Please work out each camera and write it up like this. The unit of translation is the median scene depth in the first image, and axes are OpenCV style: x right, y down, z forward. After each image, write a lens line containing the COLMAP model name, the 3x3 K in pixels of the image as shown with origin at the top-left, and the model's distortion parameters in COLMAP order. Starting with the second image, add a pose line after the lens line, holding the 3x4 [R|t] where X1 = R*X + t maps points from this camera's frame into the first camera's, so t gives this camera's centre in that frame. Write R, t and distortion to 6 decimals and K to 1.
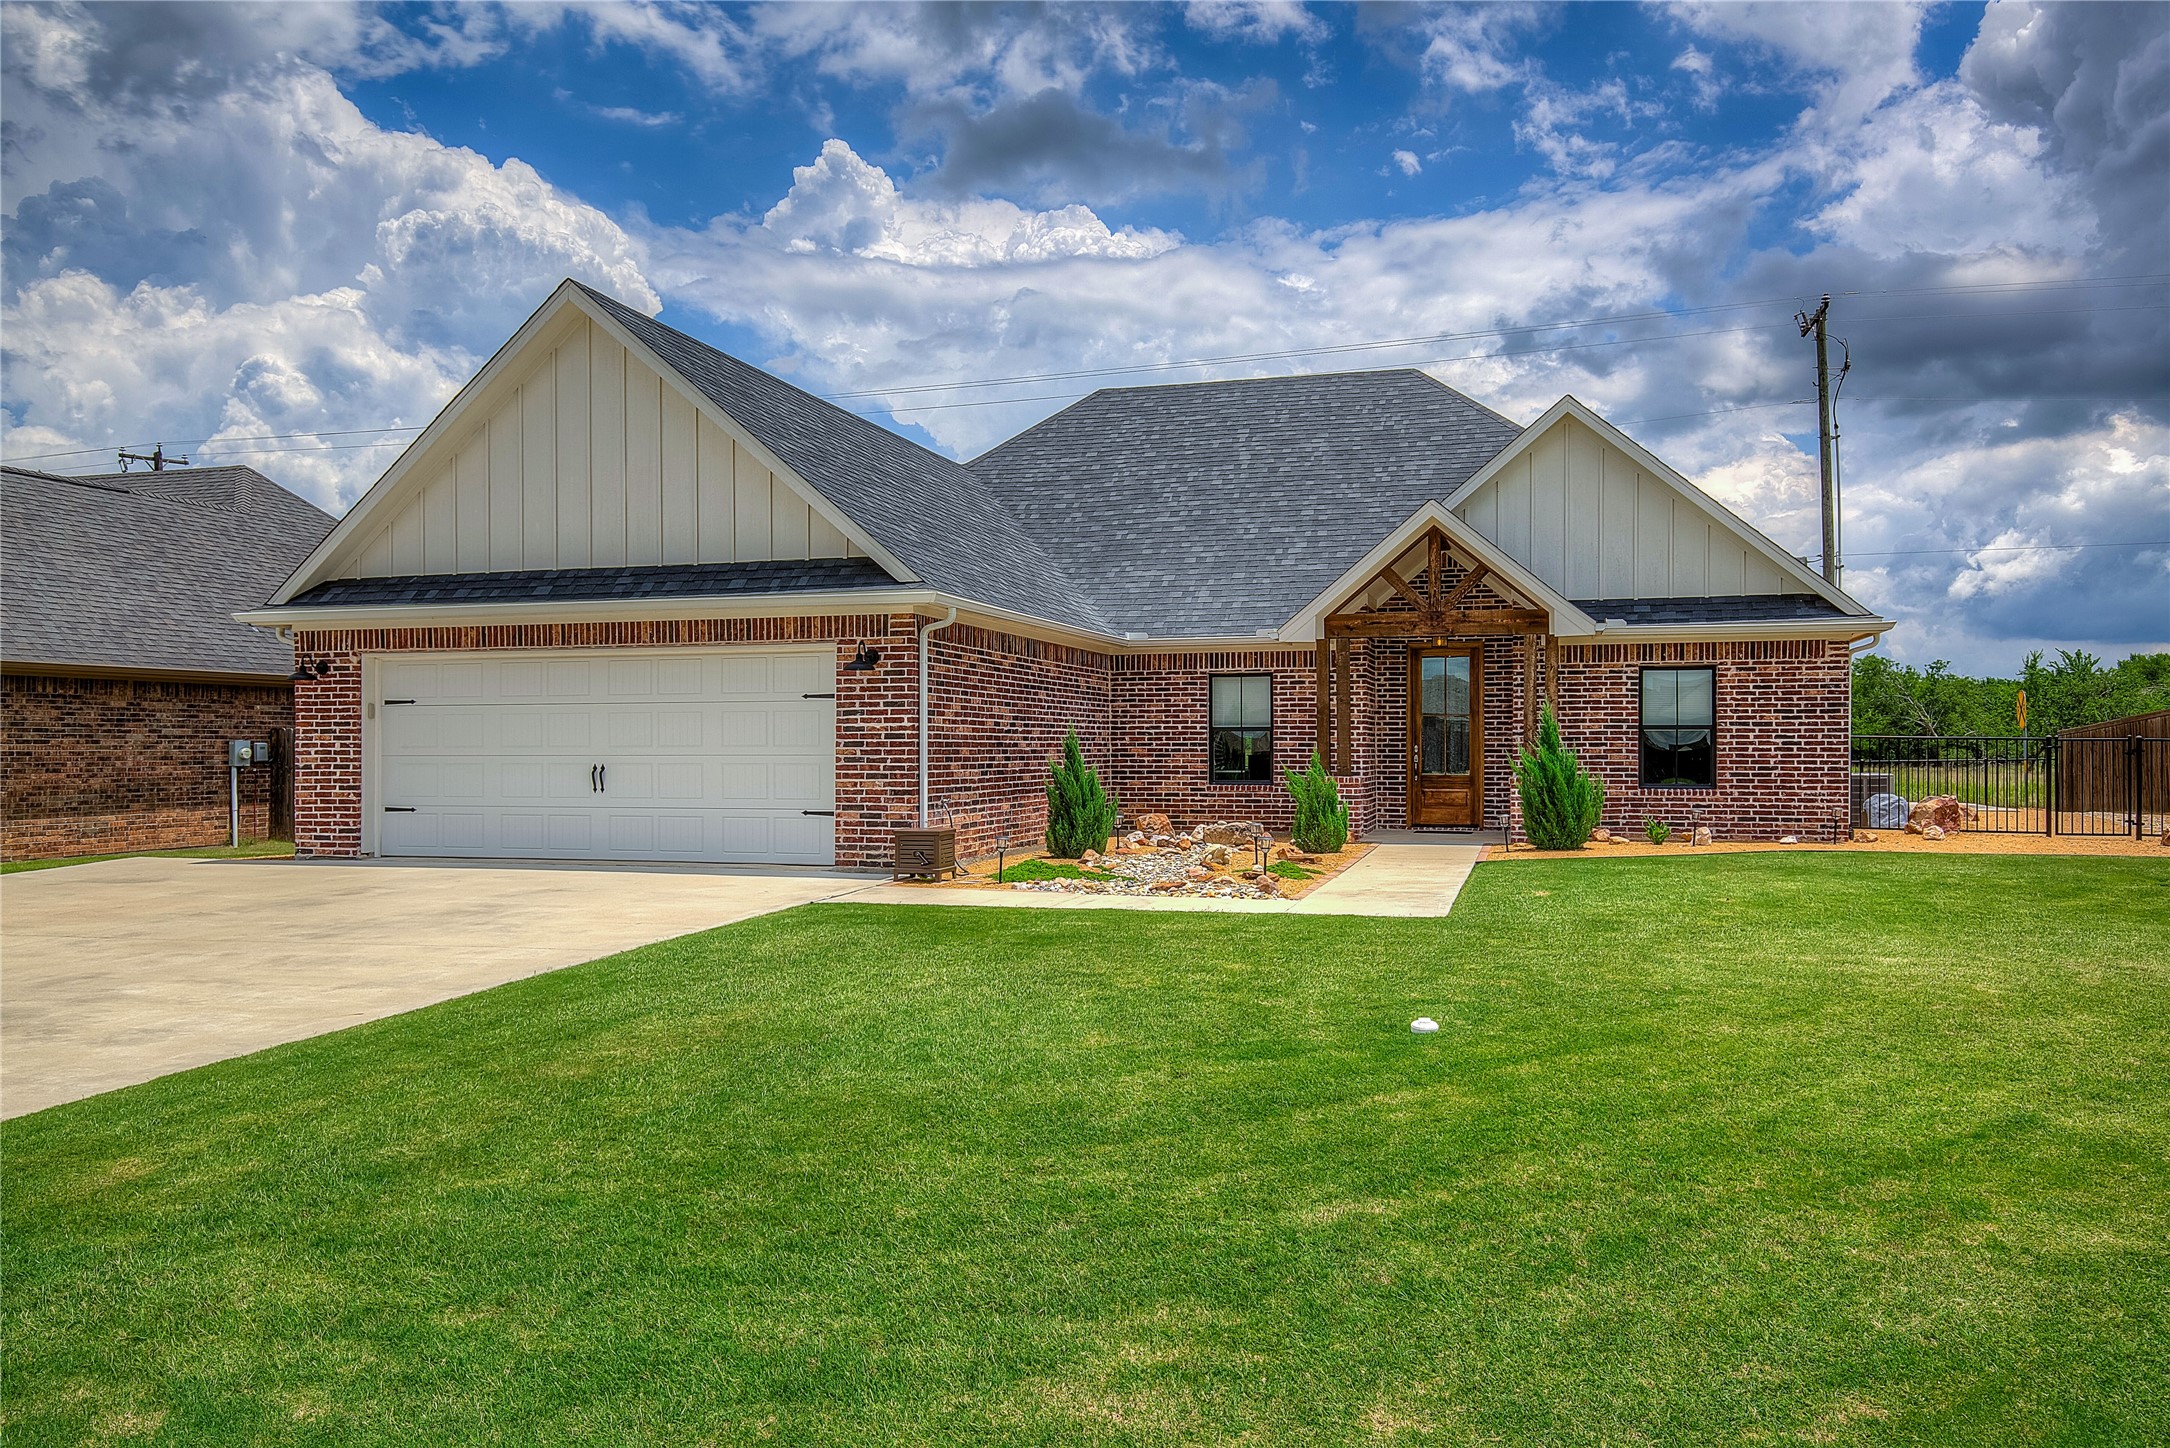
lens RADIAL K [[1468.6, 0, 1088.2], [0, 1468.6, 730.2], [0, 0, 1]] dist [0.021298, -0.002343]
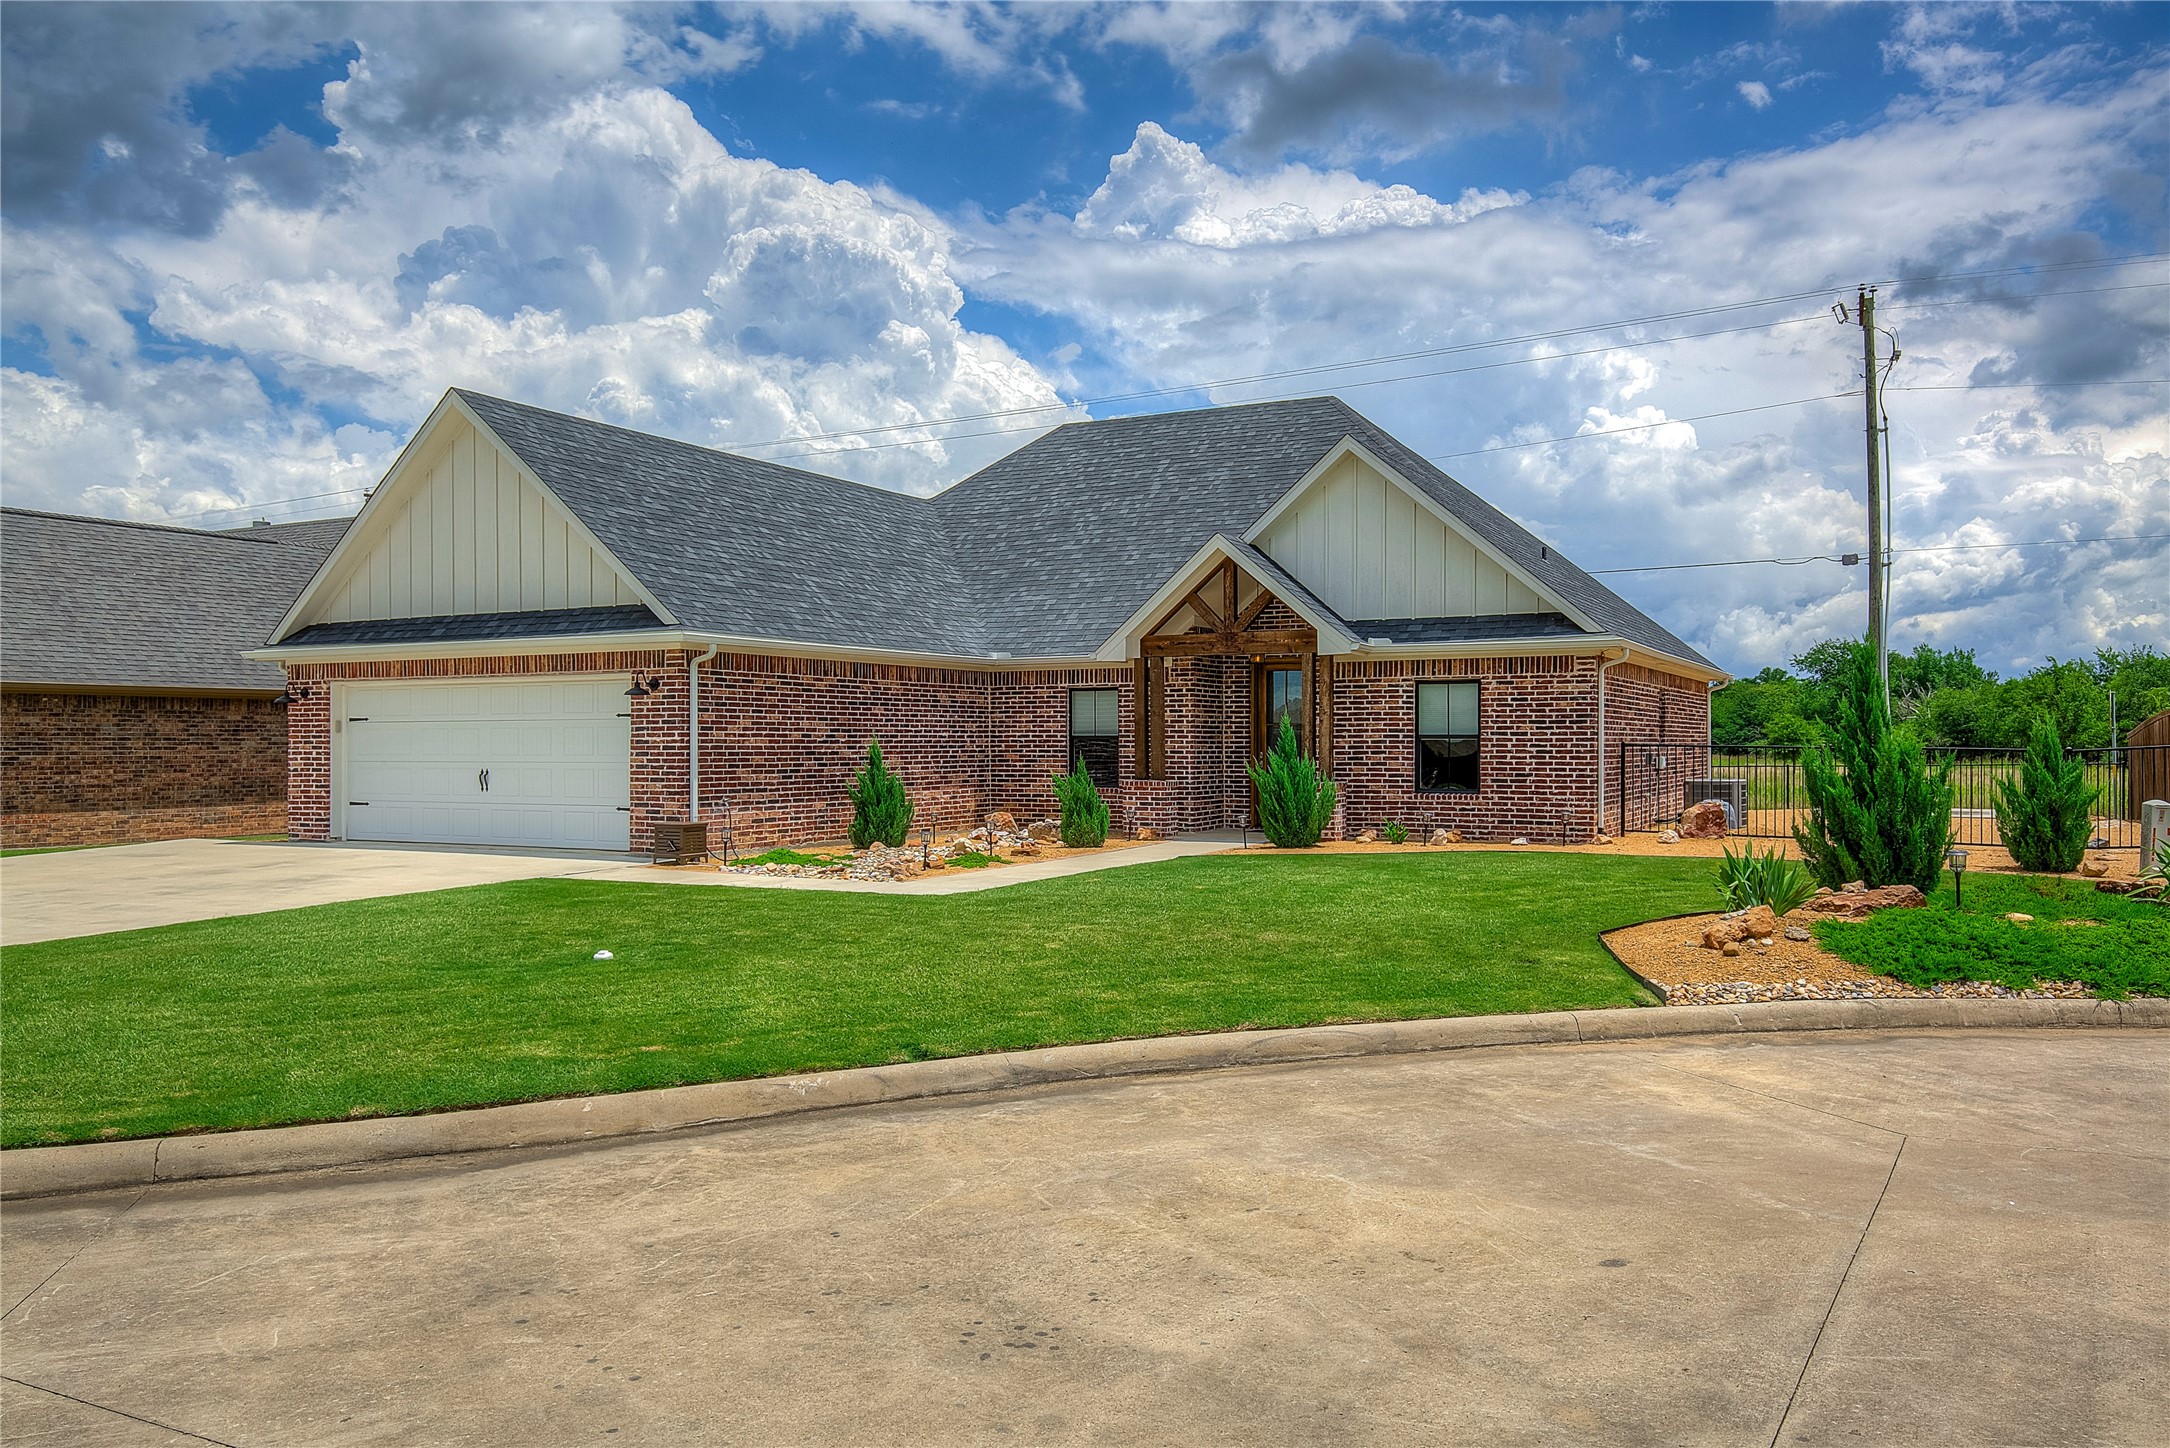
lens RADIAL K [[1514.7, 0, 1085.0], [0, 1514.7, 724.0], [0, 0, 1]] dist [0.066151, -0.053922]
pose [[0.978782, -0.002486, -0.204887, 0.389879], [0.002298, 0.999997, -0.001156, -0.011290], [0.204890, 0.000660, 0.978785, -0.156315]]
